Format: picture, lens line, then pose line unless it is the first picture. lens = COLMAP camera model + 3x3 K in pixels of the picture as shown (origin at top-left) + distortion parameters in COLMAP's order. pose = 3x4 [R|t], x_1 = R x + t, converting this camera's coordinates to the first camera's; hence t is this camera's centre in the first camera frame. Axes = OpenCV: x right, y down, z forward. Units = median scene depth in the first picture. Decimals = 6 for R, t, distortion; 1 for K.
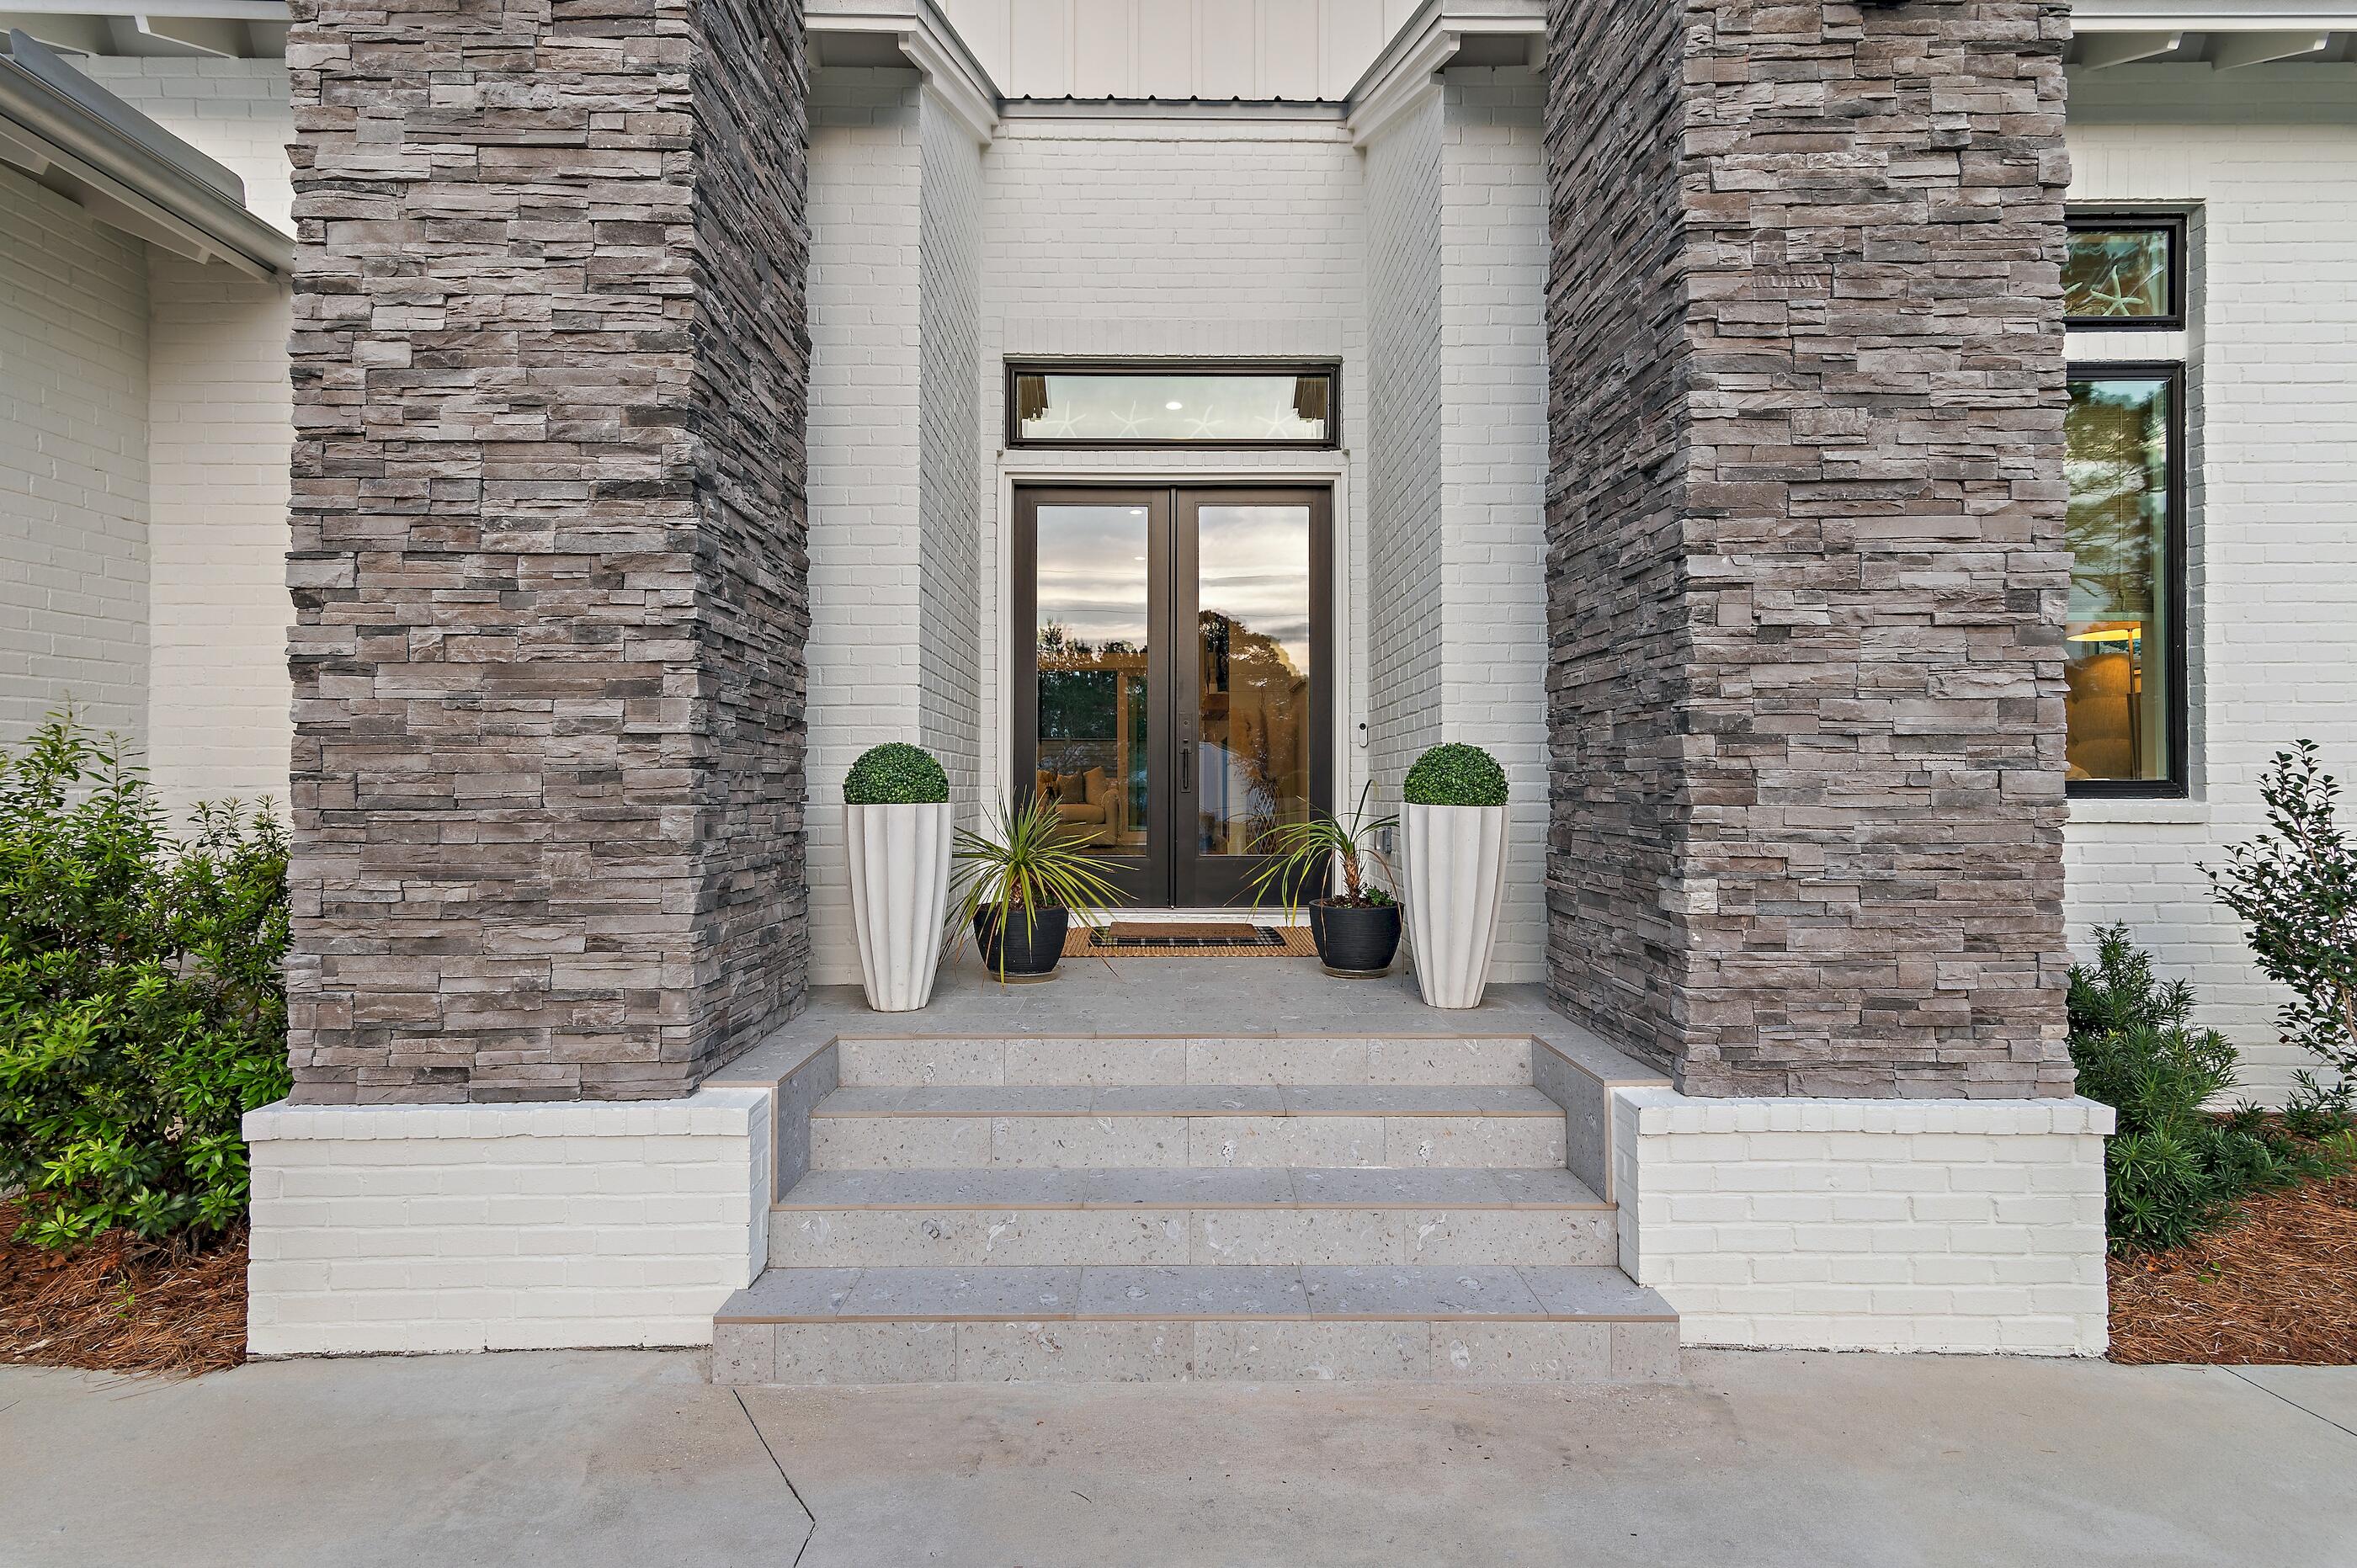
lens RADIAL K [[1228.8, 0, 1175.4], [0, 1228.8, 744.8], [0, 0, 1]] dist [0.020202, -0.000073]
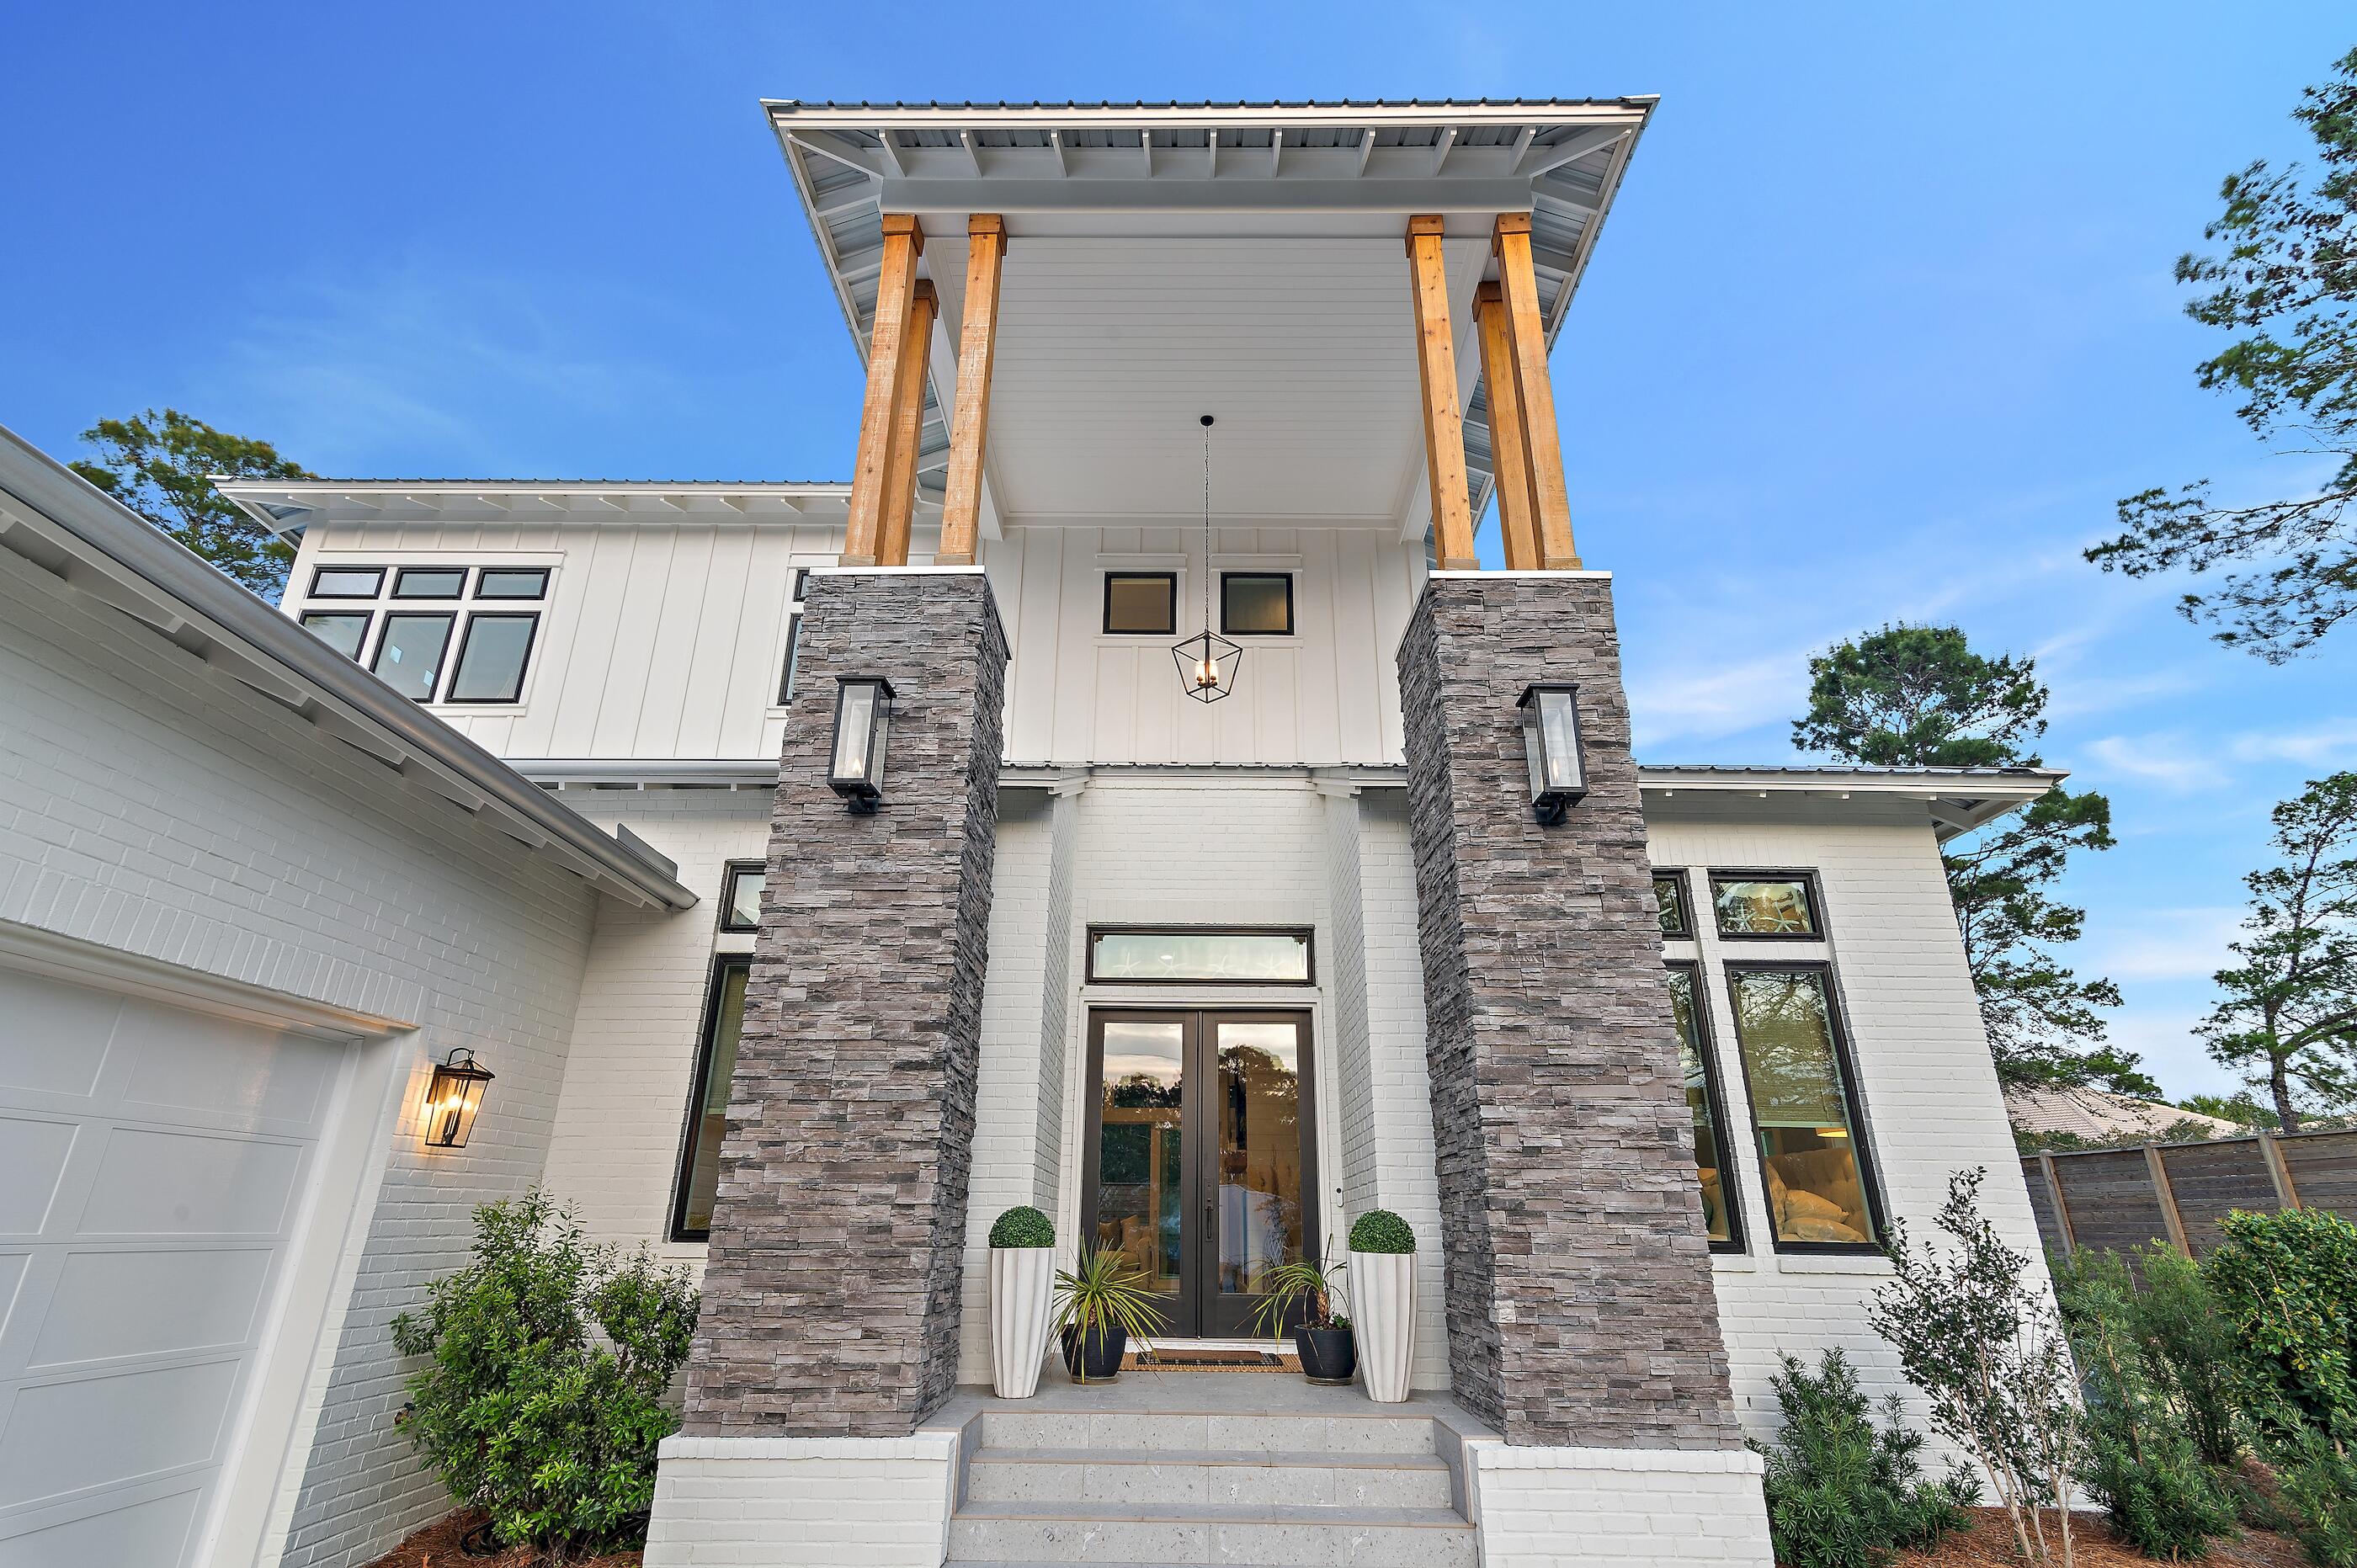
lens RADIAL K [[1228.8, 0, 1175.4], [0, 1228.8, 744.8], [0, 0, 1]] dist [0.020202, -0.000073]
pose [[0.999734, 0.001241, -0.023034, 0.003903], [-0.008921, 0.941645, -0.336488, -0.037861], [0.021272, 0.336604, 0.941406, -0.903642]]
